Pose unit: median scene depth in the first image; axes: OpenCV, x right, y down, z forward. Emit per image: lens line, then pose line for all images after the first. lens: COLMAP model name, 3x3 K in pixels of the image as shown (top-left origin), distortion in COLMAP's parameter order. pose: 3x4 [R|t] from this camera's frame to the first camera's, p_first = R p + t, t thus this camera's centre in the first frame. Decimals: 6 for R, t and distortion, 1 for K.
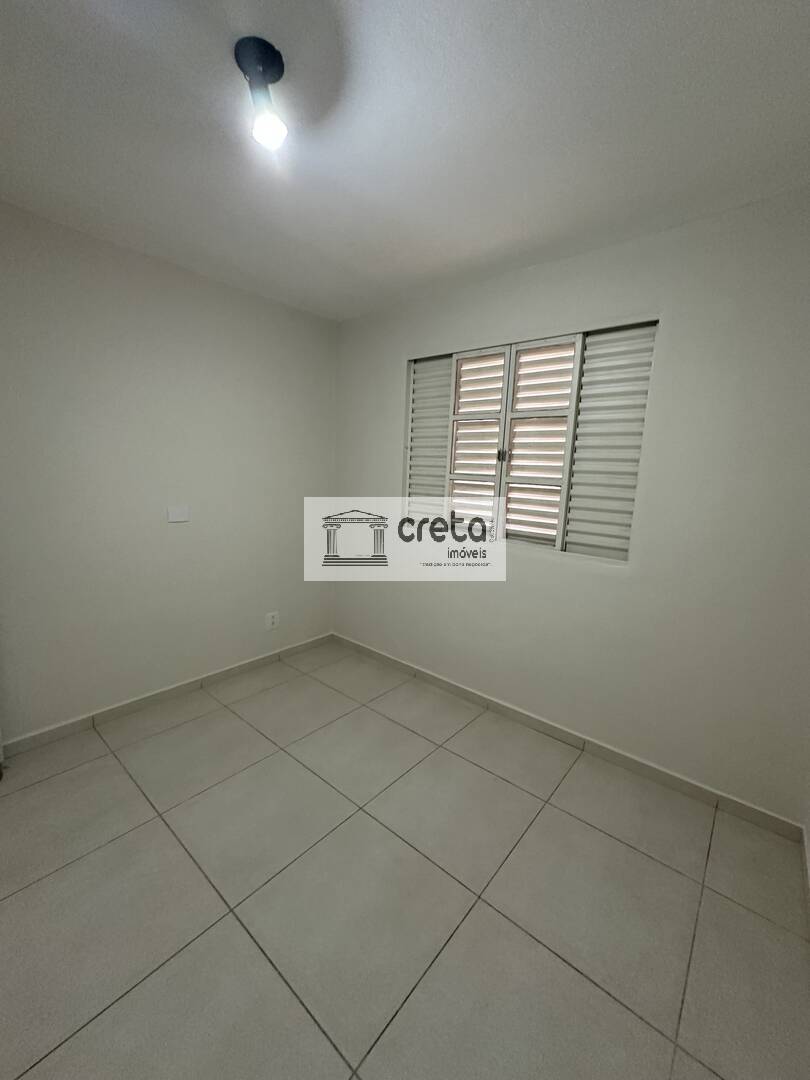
lens RADIAL K [[430.7, 0, 401.9], [0, 430.7, 543.9], [0, 0, 1]] dist [0.002446, 0.000149]
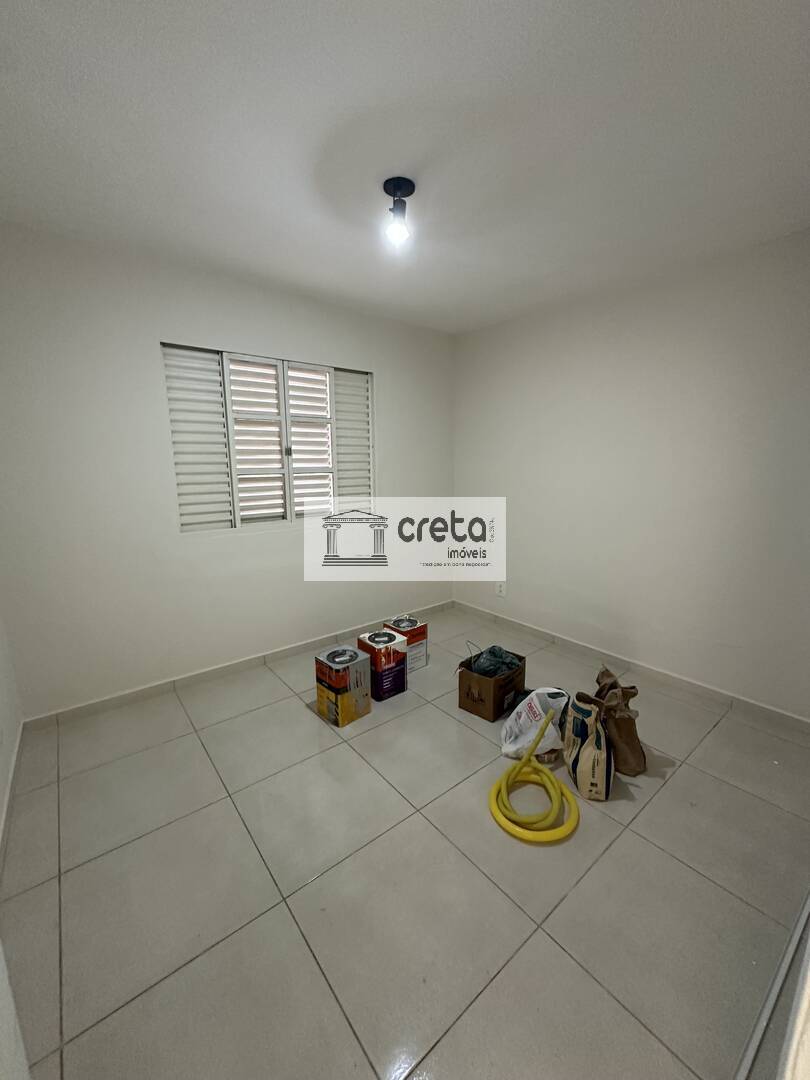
lens RADIAL K [[430.7, 0, 407.9], [0, 430.7, 542.1], [0, 0, 1]] dist [0.002446, 0.000149]
pose [[0.188967, -0.233151, 0.953904, -0.925535], [0.181823, 0.962915, 0.199335, -0.139738], [-0.965004, 0.135774, 0.224351, 0.435265]]
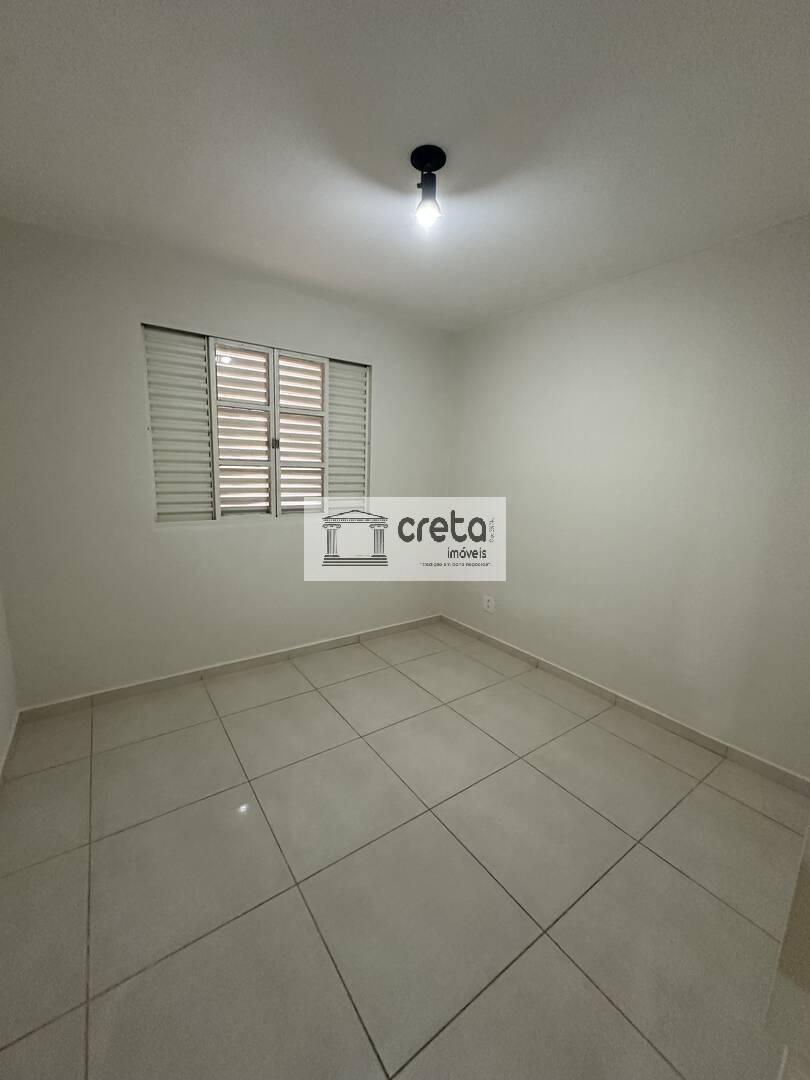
lens RADIAL K [[430.7, 0, 407.7], [0, 430.7, 536.5], [0, 0, 1]] dist [0.002446, 0.000149]
pose [[0.255683, -0.207939, 0.944133, -0.826768], [0.132946, 0.974879, 0.178707, -0.120699], [-0.957576, 0.079826, 0.276905, 0.354697]]
